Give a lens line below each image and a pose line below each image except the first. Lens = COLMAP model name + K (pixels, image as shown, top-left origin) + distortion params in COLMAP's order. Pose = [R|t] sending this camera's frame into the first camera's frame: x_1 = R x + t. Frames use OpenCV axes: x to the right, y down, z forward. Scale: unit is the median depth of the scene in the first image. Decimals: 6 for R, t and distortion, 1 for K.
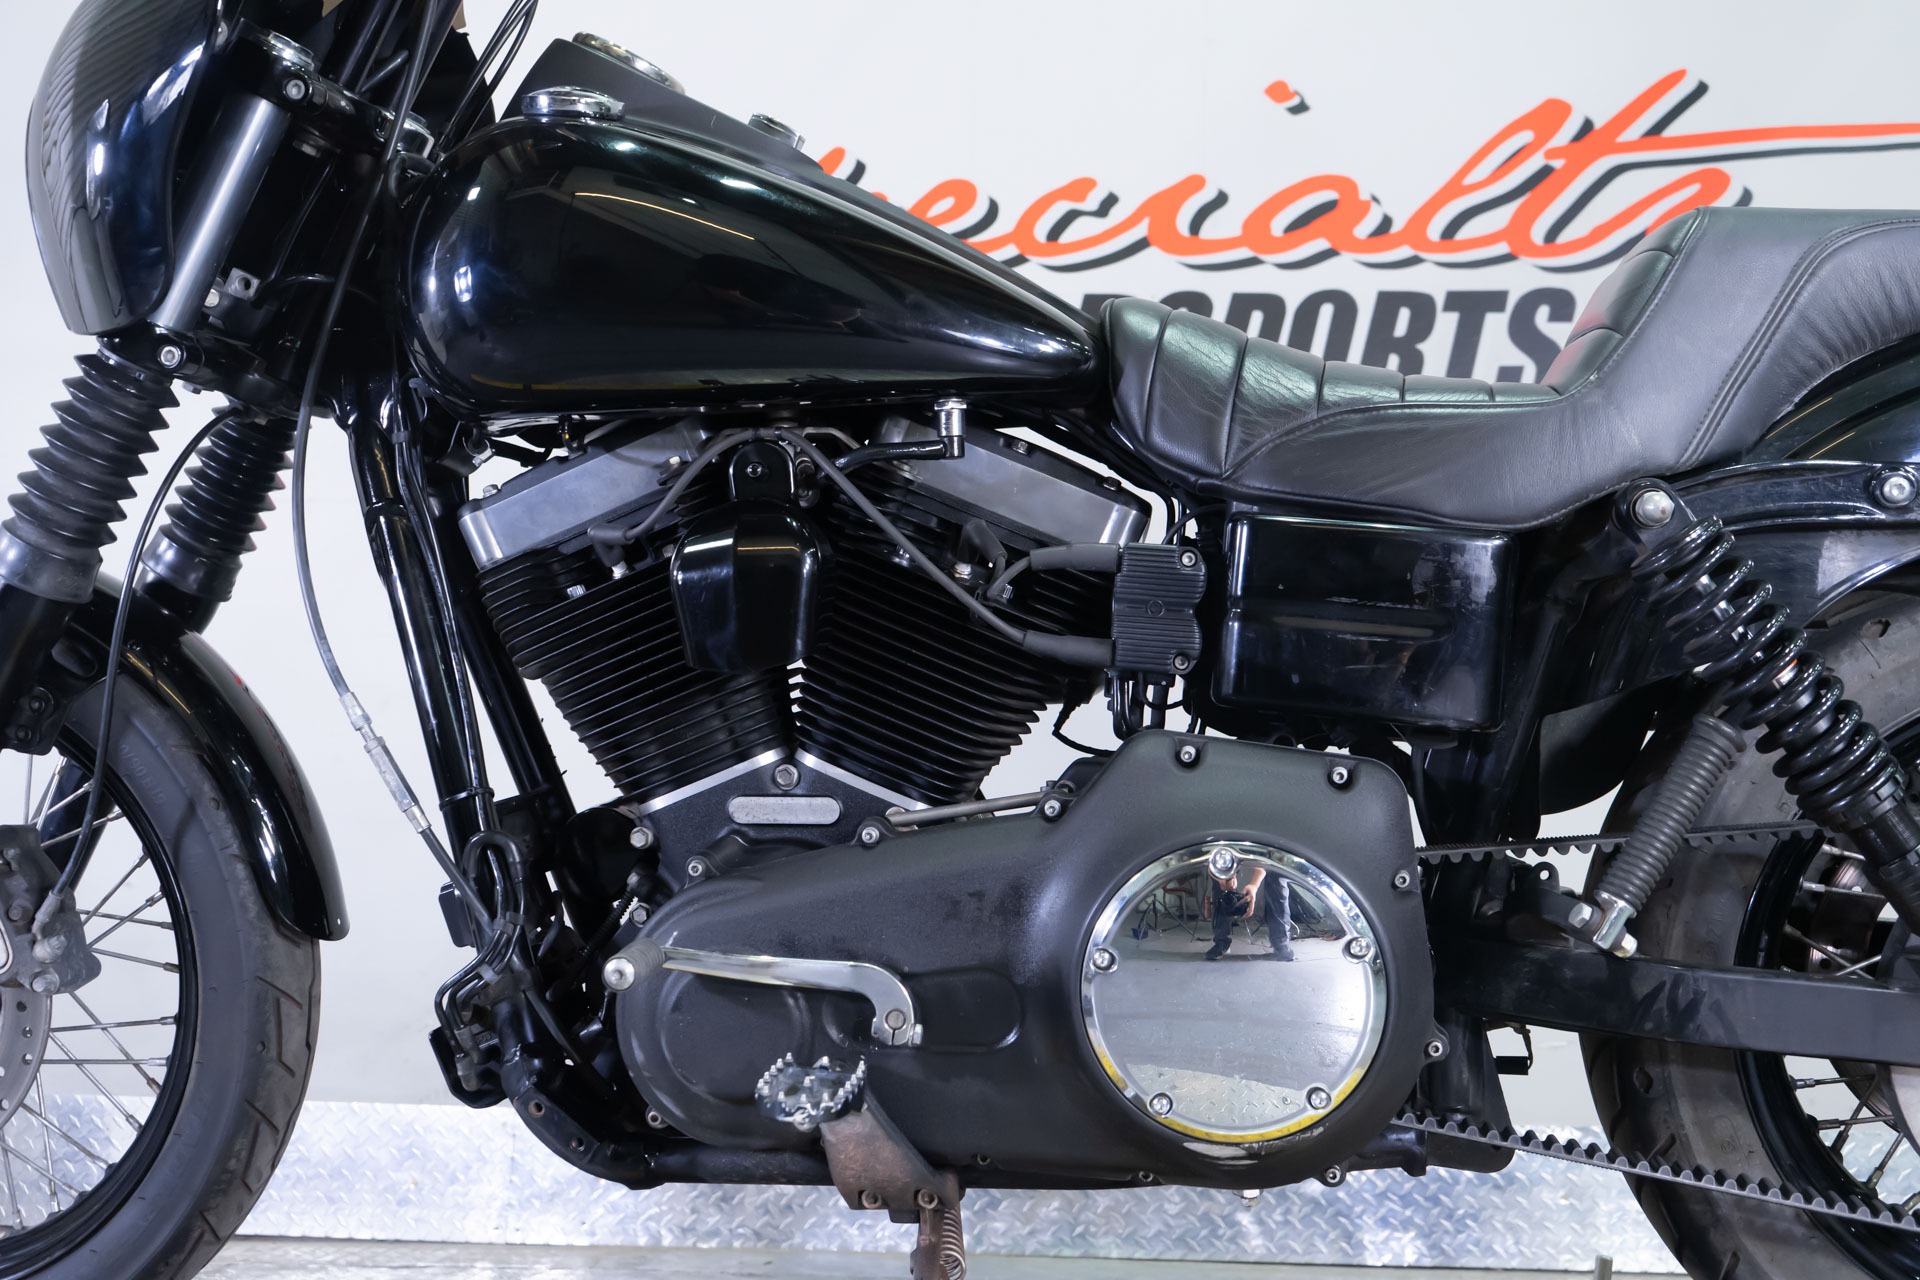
lens RADIAL K [[1946.3, 0, 960.0], [0, 1946.3, 640.0], [0, 0, 1]] dist [0.002412, 0.001860]
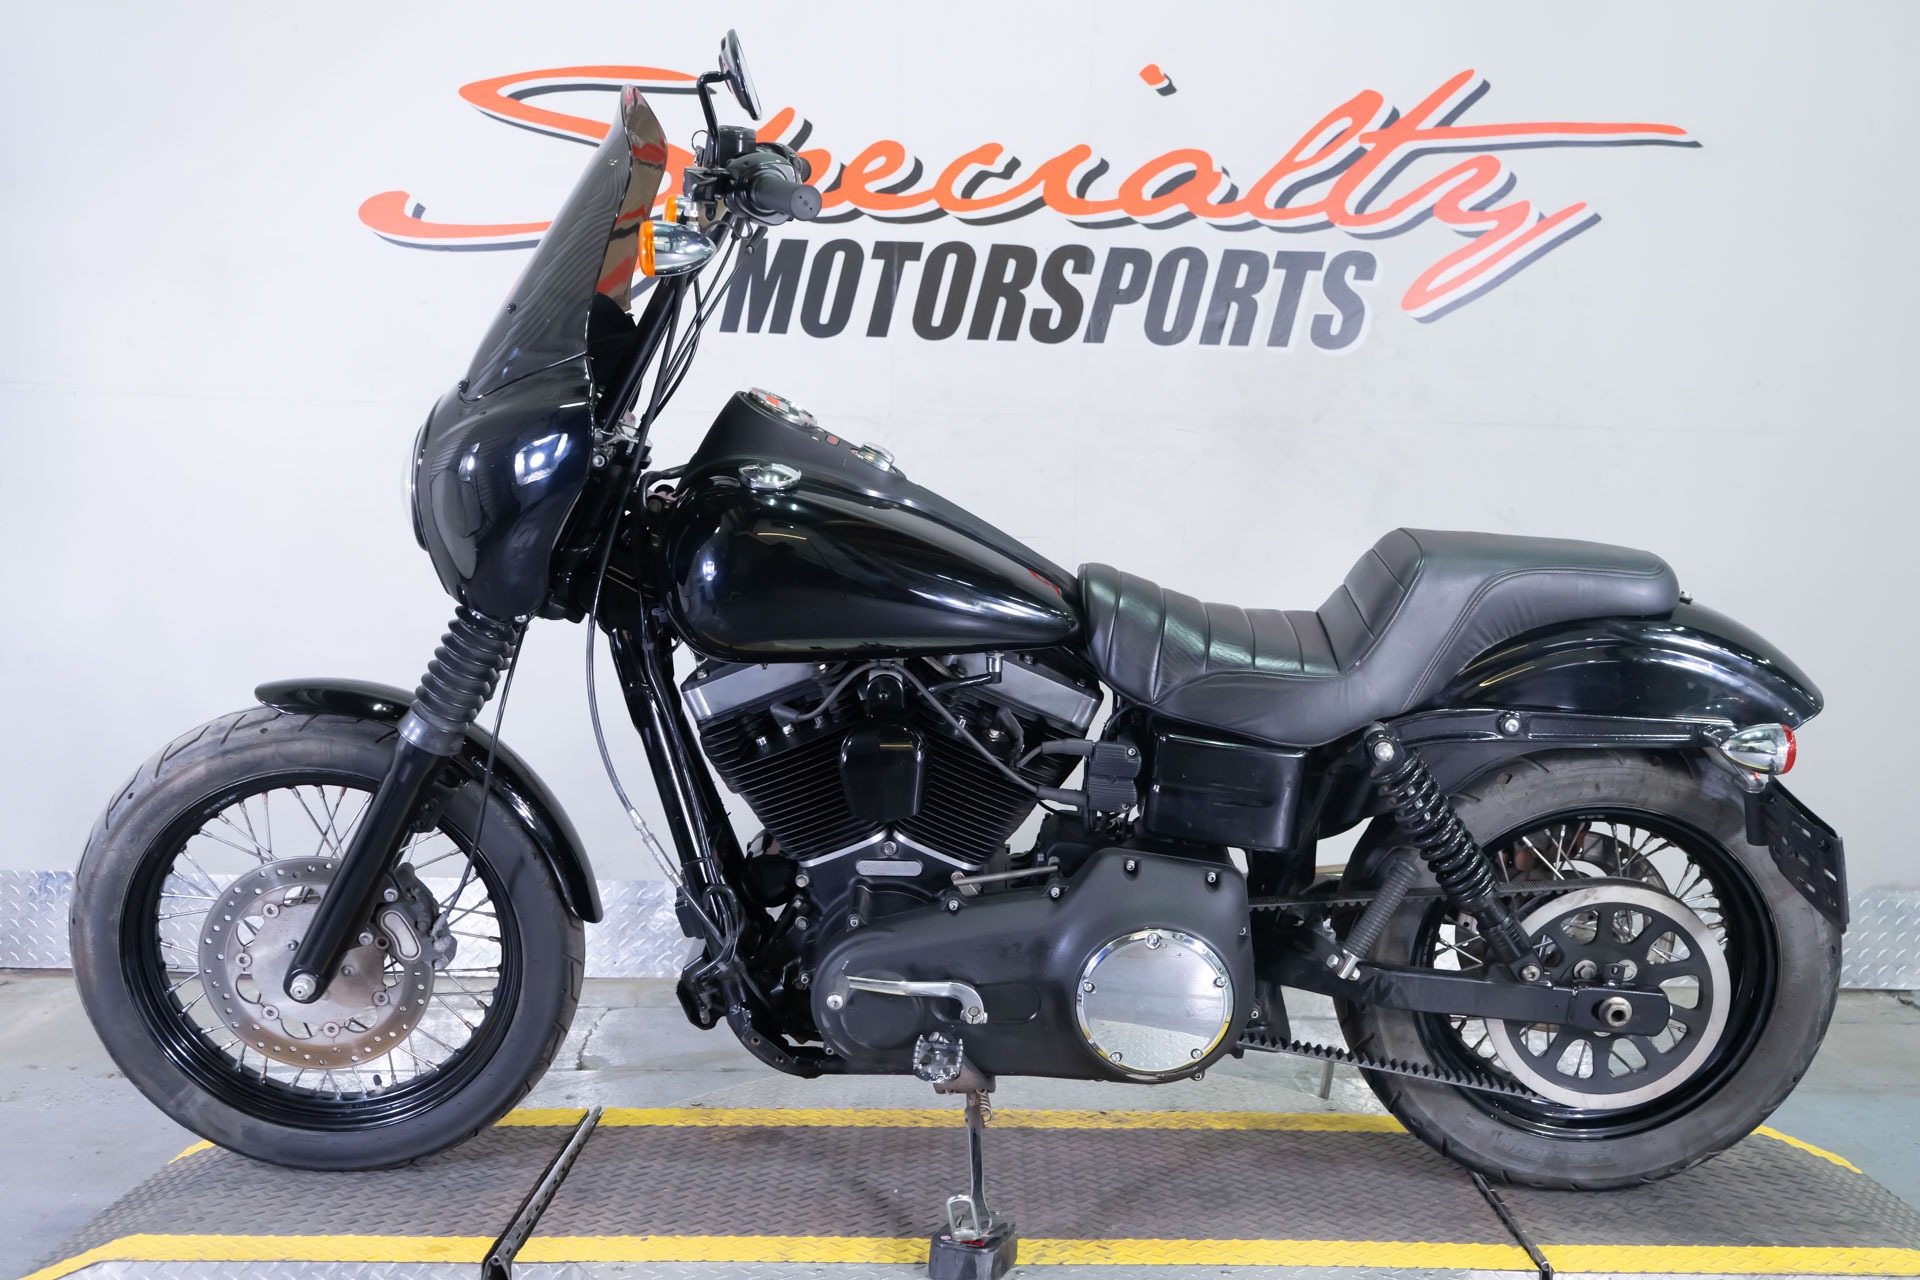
lens RADIAL K [[2036.4, 0, 960.0], [0, 2036.4, 640.0], [0, 0, 1]] dist [0.010148, -0.011388]
pose [[0.994482, -0.011013, 0.104329, -0.212561], [-0.013773, 0.972161, 0.233910, -0.529231], [-0.104001, -0.234056, 0.966645, -0.702135]]
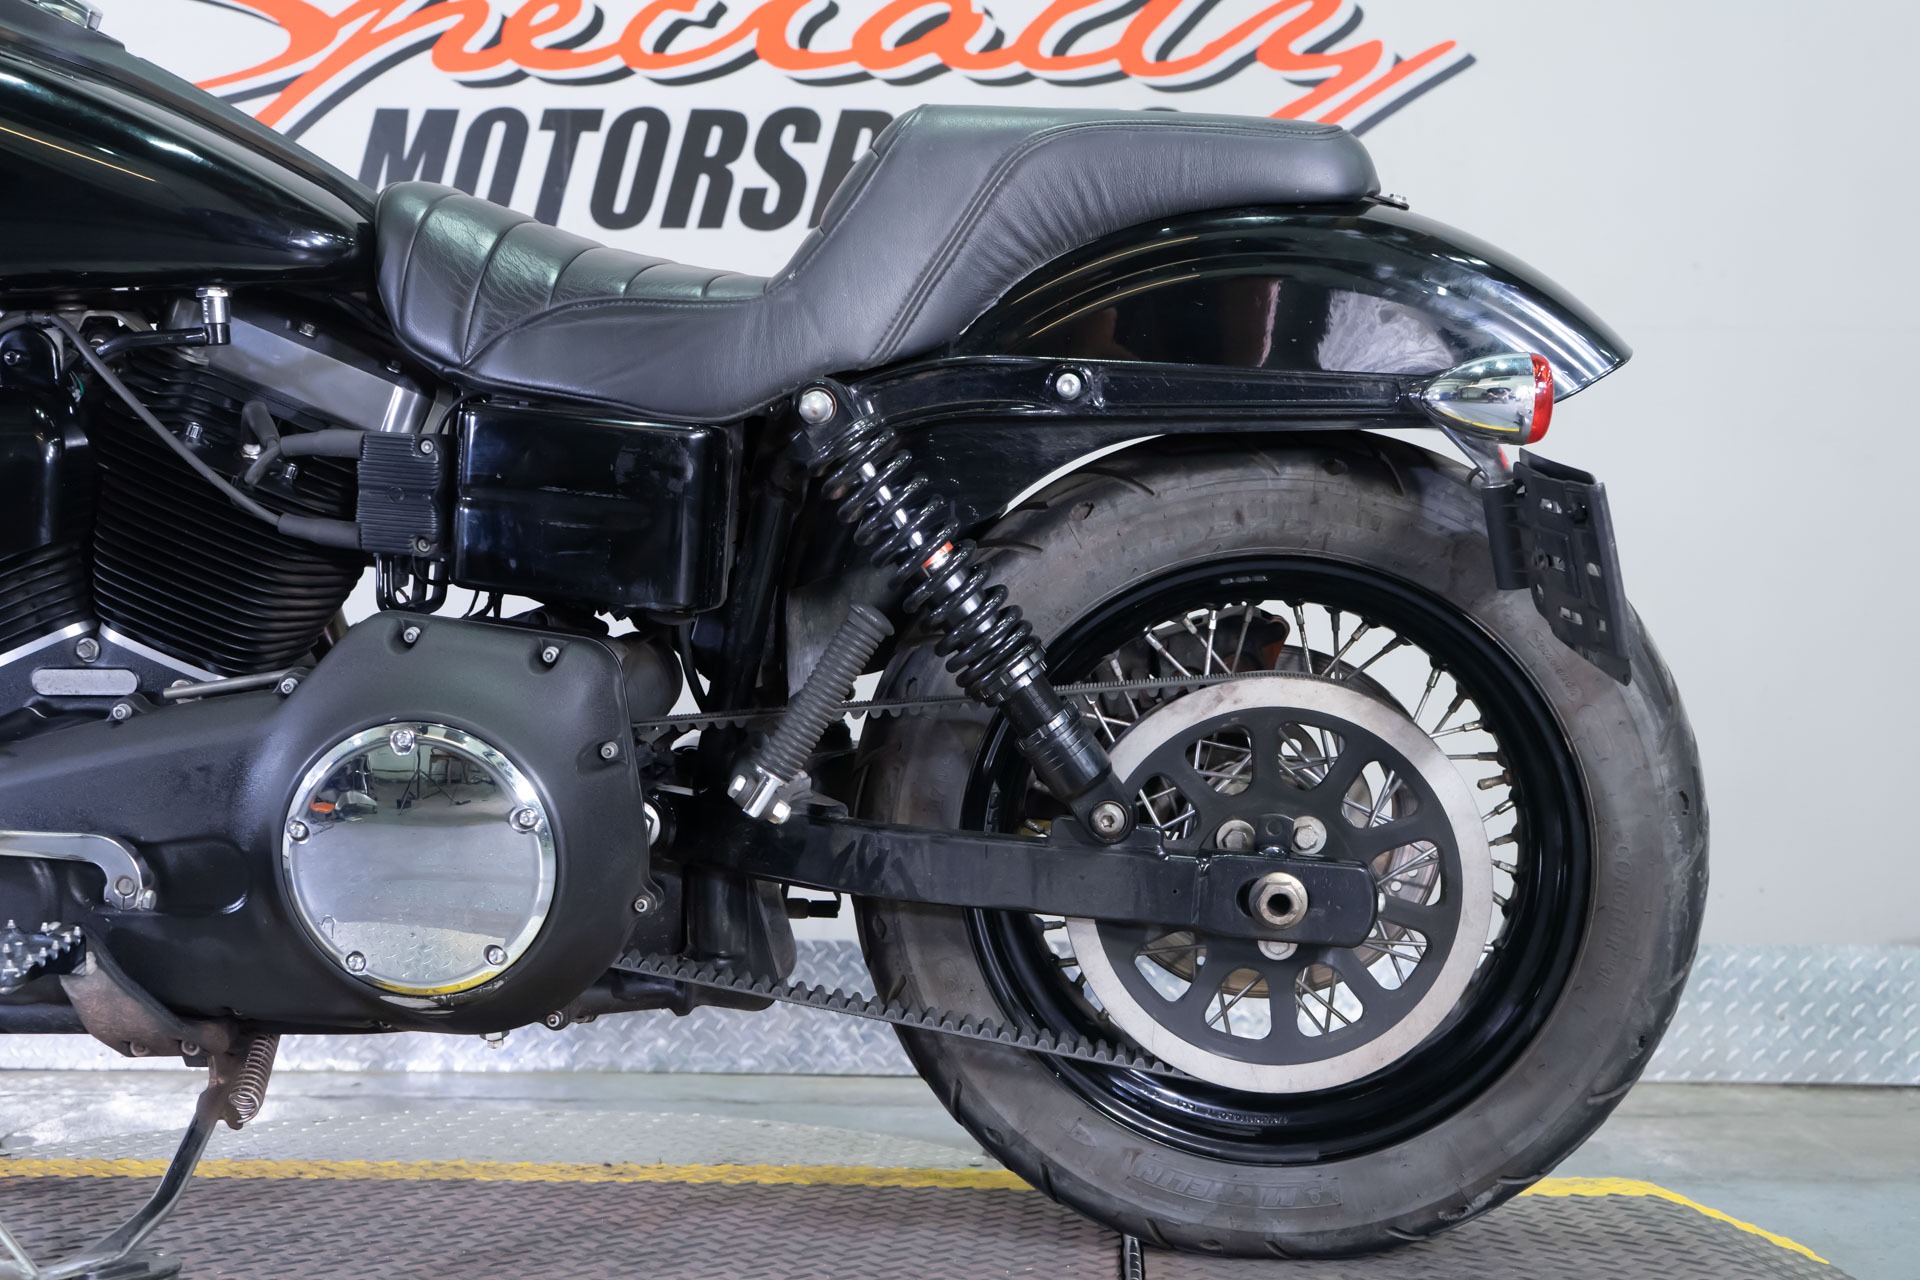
lens RADIAL K [[2036.4, 0, 960.0], [0, 2036.4, 640.0], [0, 0, 1]] dist [0.010148, -0.011388]
pose [[0.998532, -0.006689, 0.053751, 0.317276], [0.000904, 0.994265, 0.106941, -0.051024], [-0.054158, -0.106736, 0.992811, -0.105415]]
